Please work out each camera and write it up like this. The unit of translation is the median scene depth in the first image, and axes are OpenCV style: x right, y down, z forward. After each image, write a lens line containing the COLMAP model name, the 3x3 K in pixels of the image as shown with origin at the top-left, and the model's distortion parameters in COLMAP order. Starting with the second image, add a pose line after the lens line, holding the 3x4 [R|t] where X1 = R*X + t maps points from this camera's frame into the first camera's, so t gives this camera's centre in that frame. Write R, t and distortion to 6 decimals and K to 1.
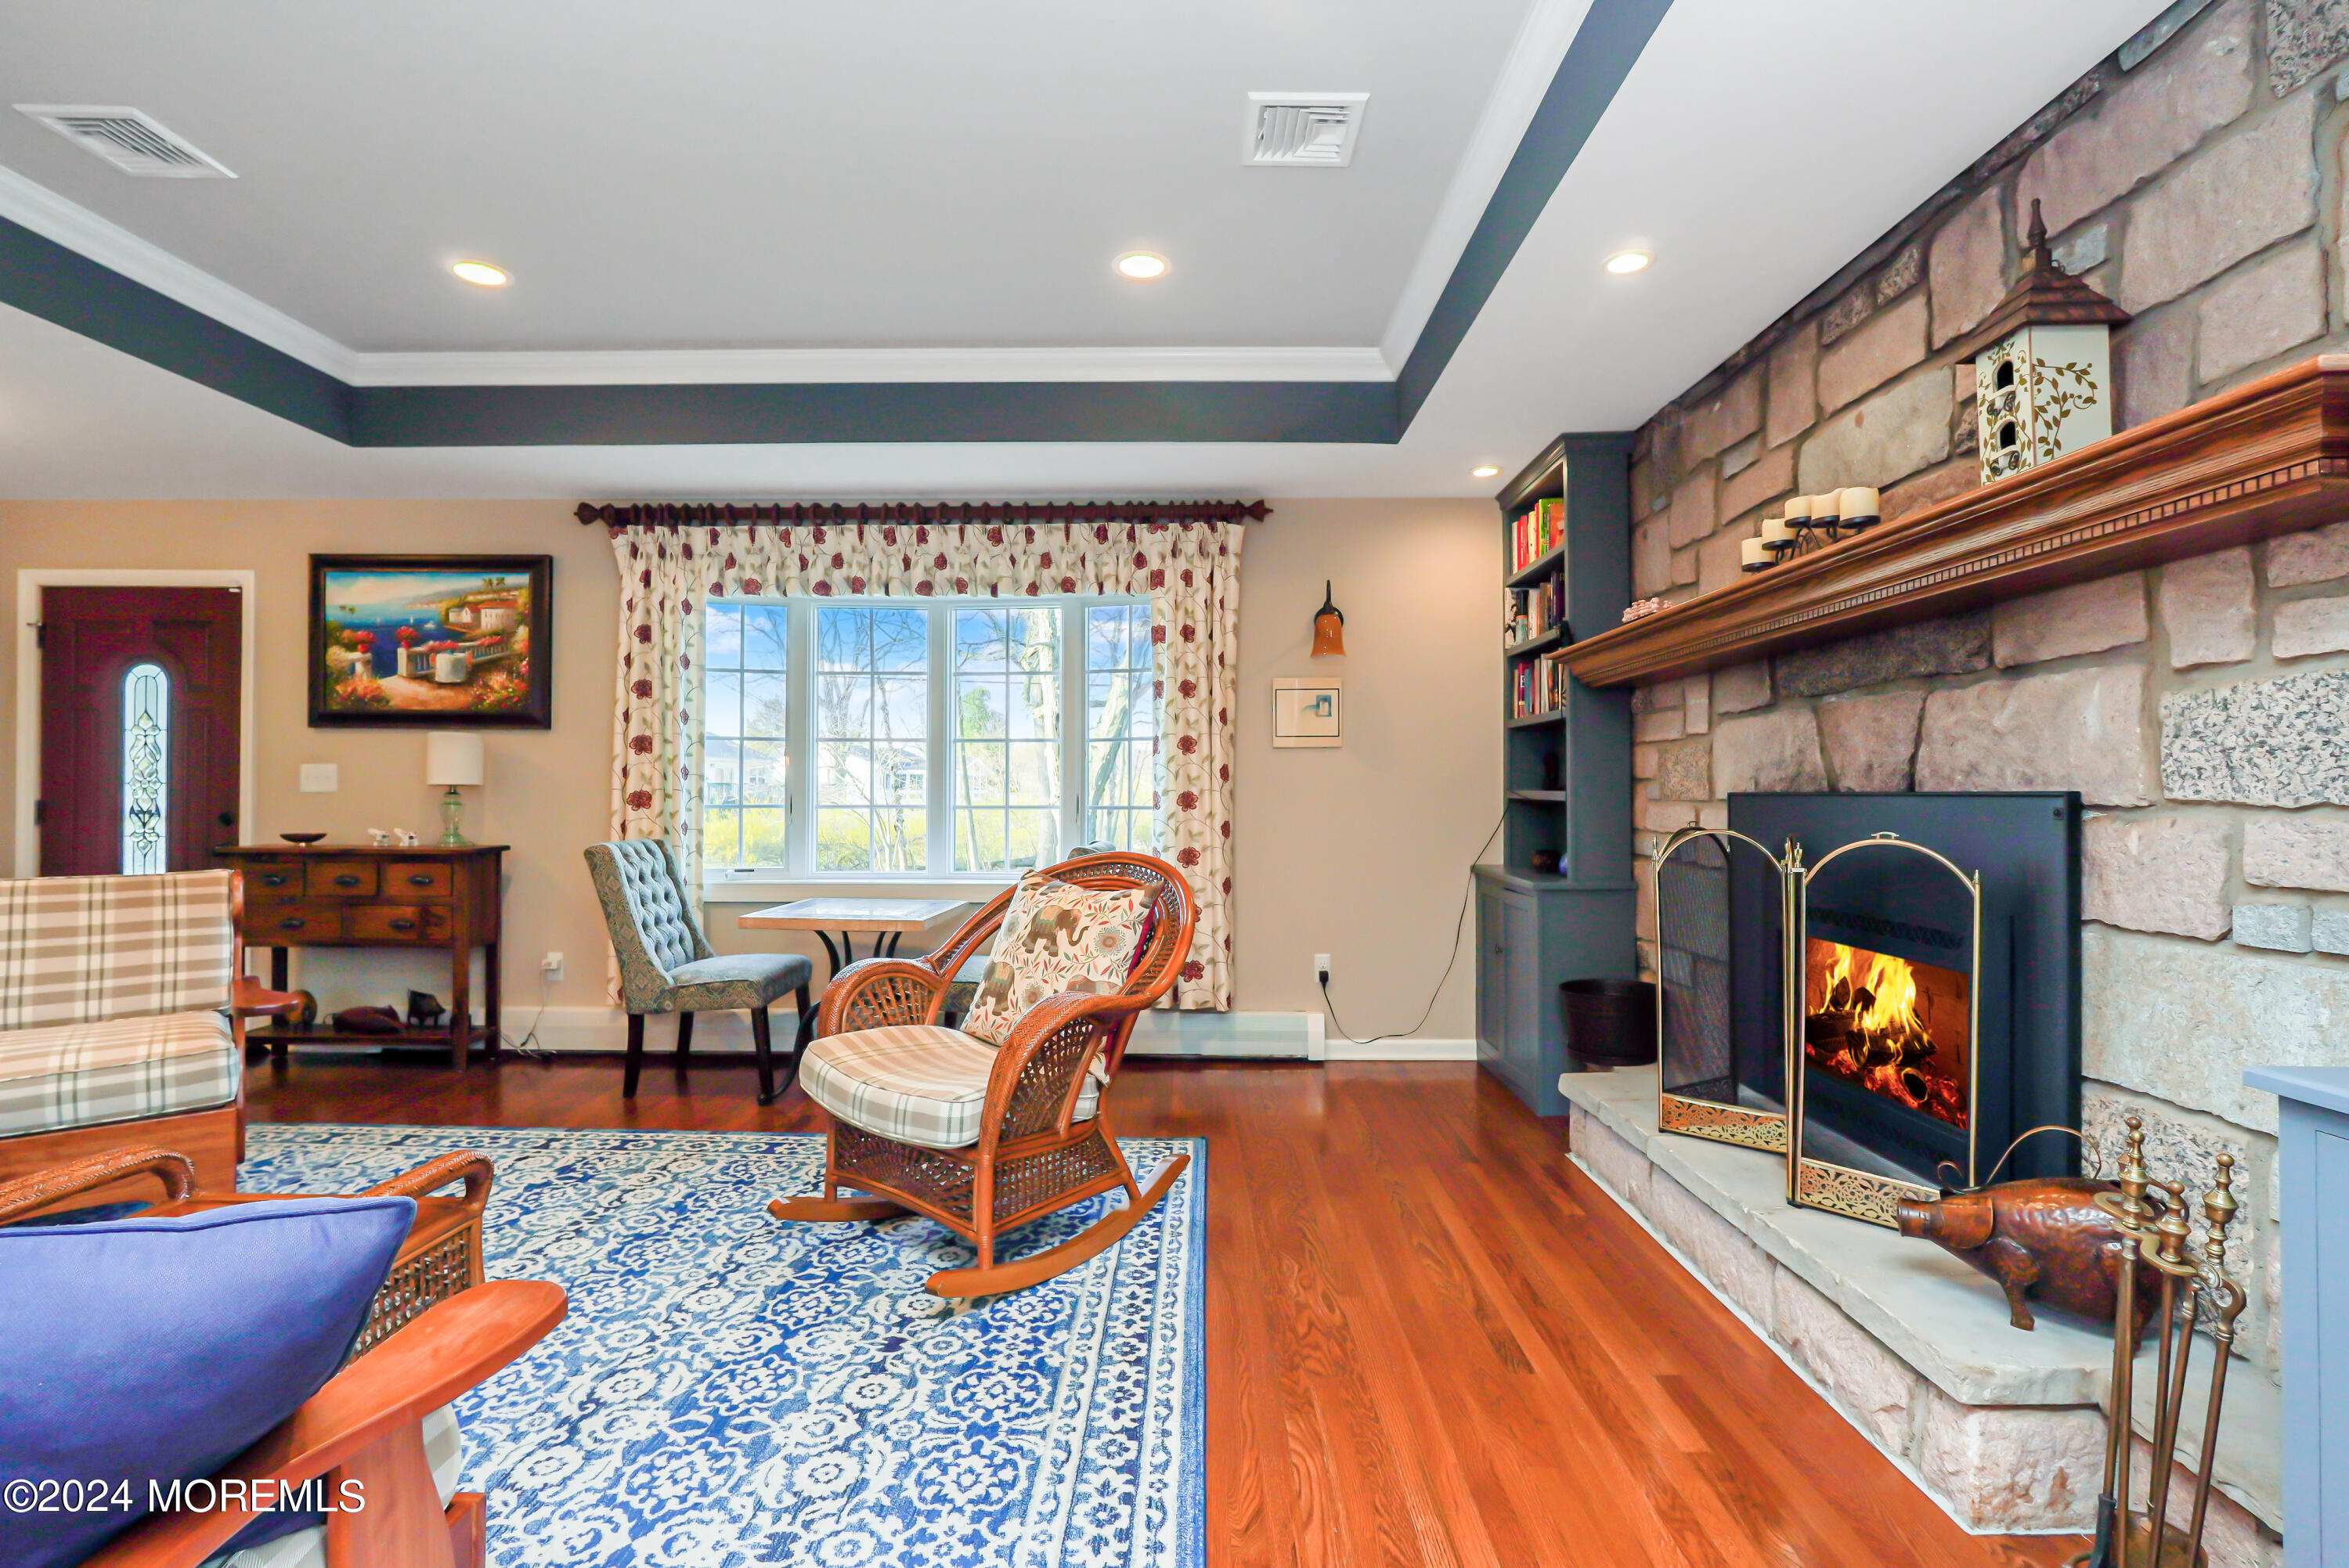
lens RADIAL K [[1072.8, 0, 1174.5], [0, 1072.8, 784.0], [0, 0, 1]] dist [-0.009548, 0.000791]
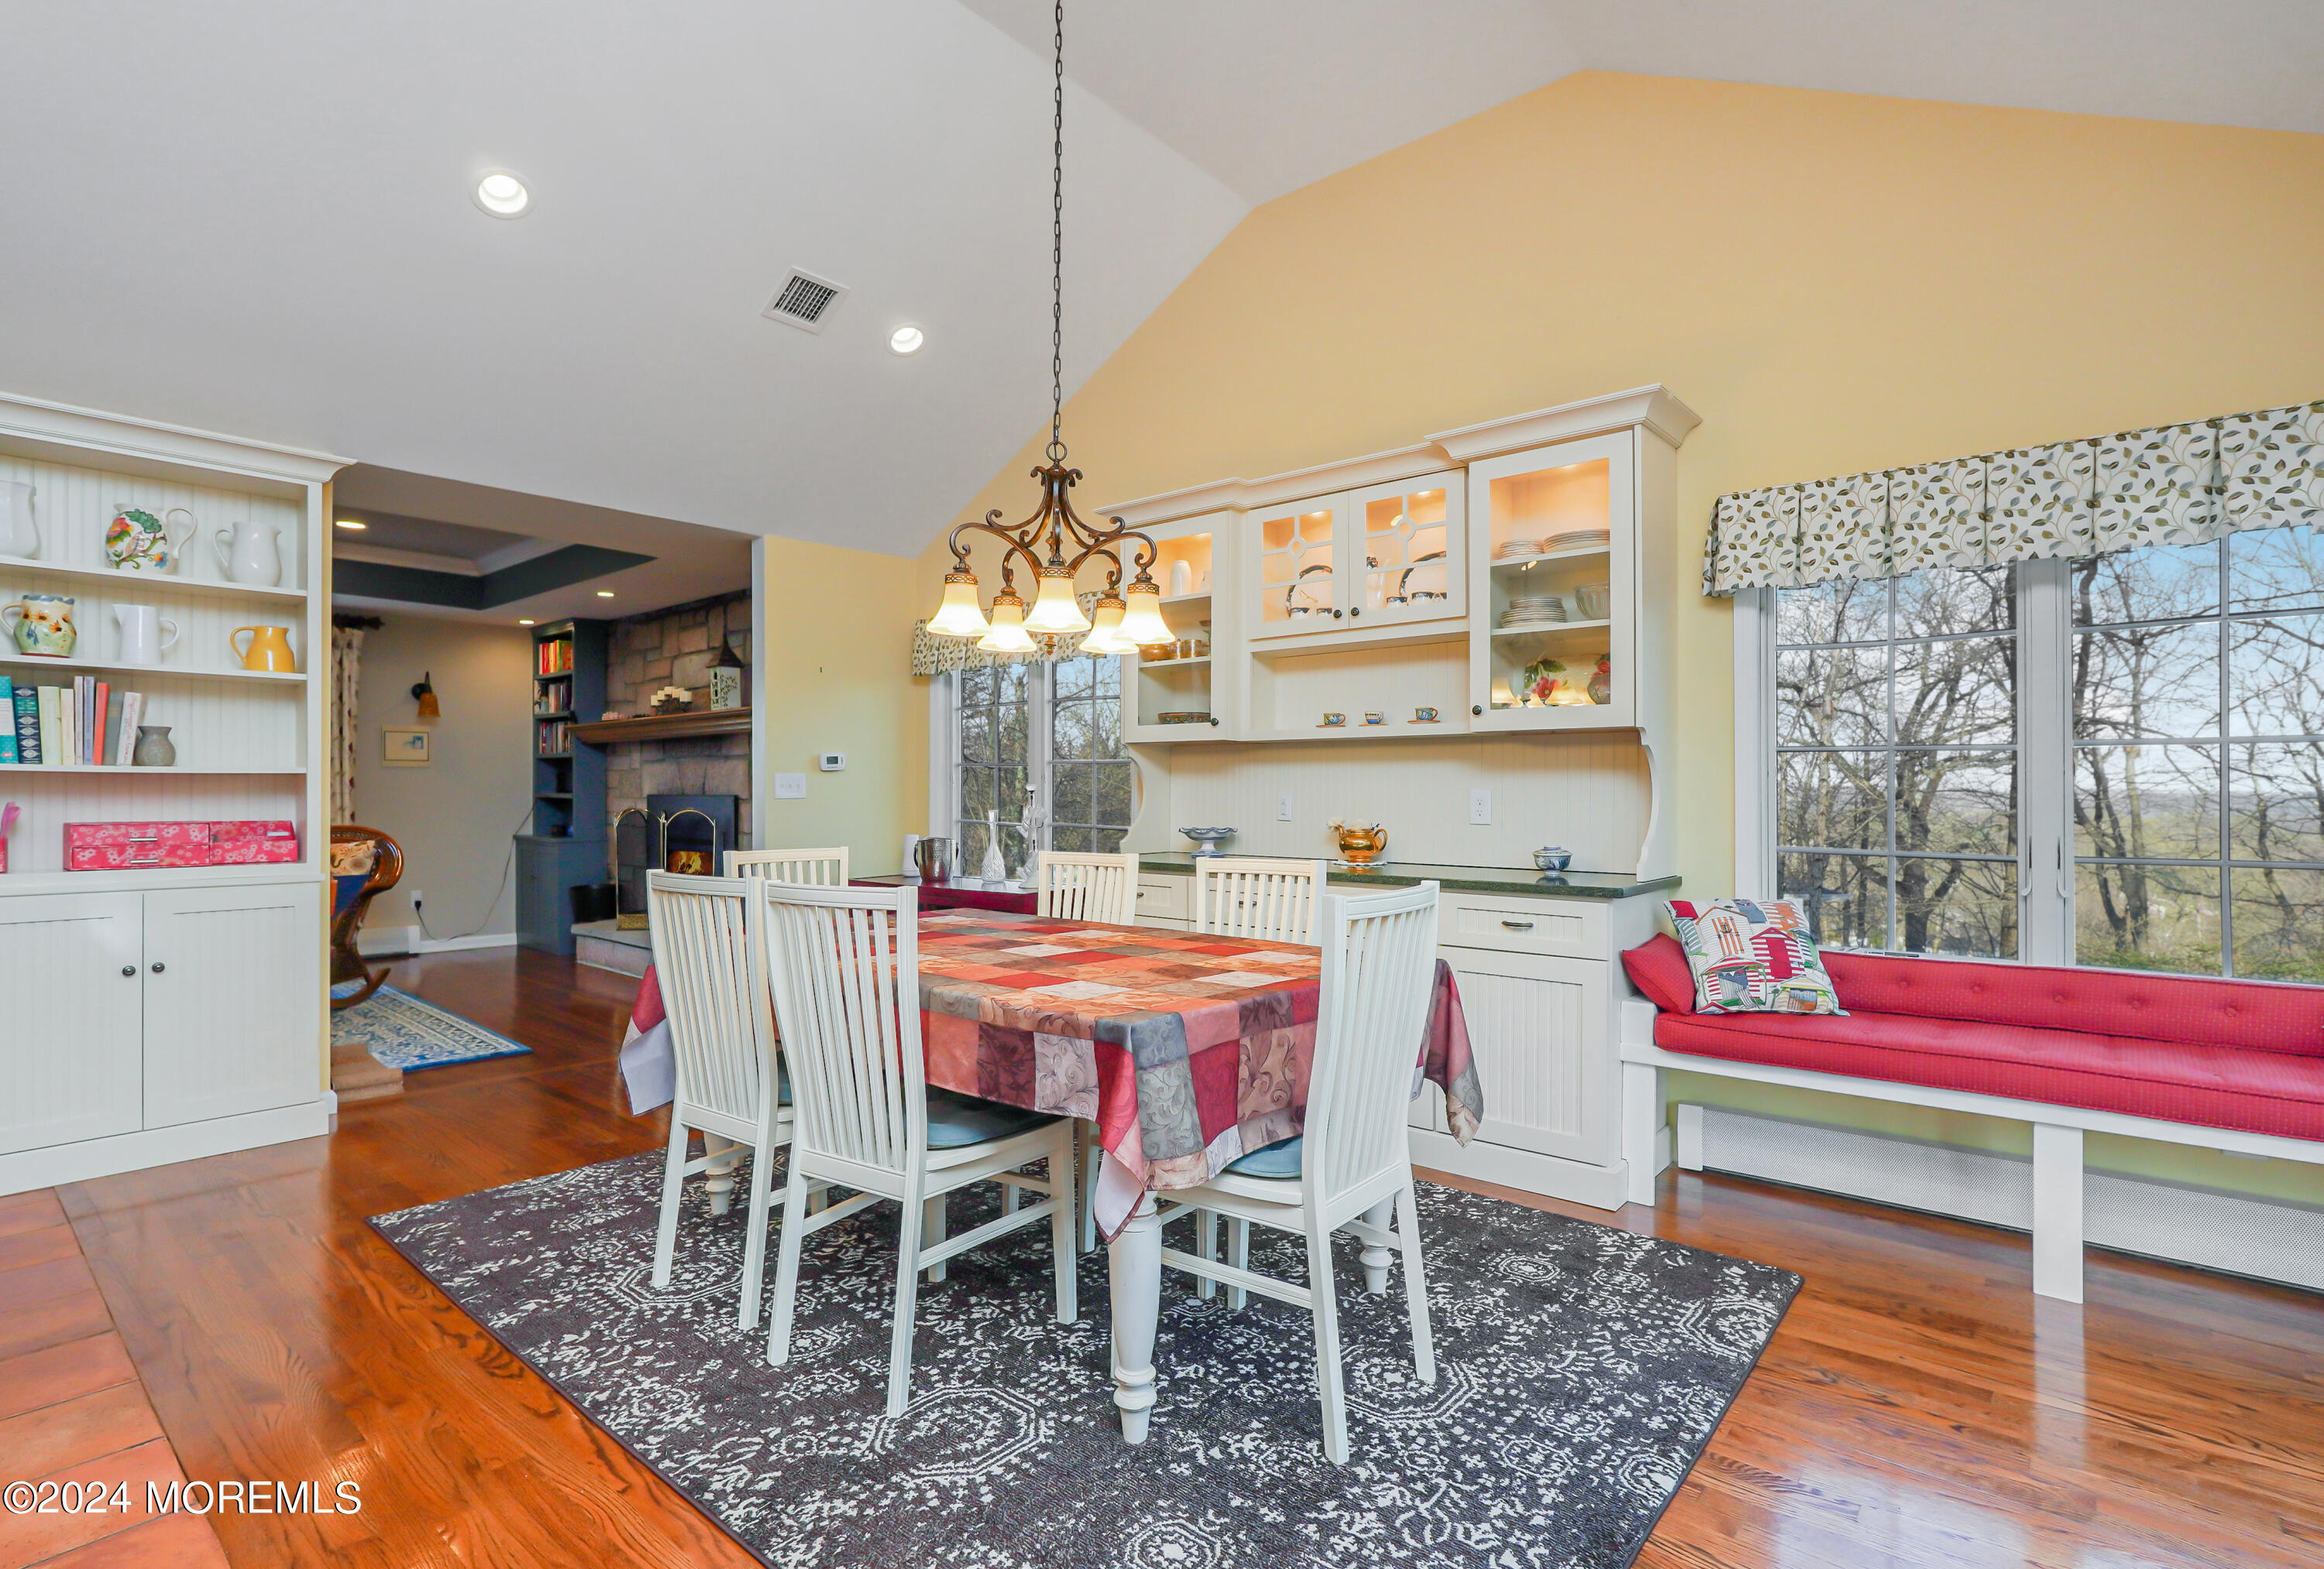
lens RADIAL K [[1146.9, 0, 1180.9], [0, 1146.9, 787.0], [0, 0, 1]] dist [-0.025987, 0.016134]
pose [[0.646480, 0.001290, 0.762930, -0.452772], [-0.005546, 0.999980, 0.003008, -0.015182], [-0.762910, -0.006176, 0.646475, -1.073097]]
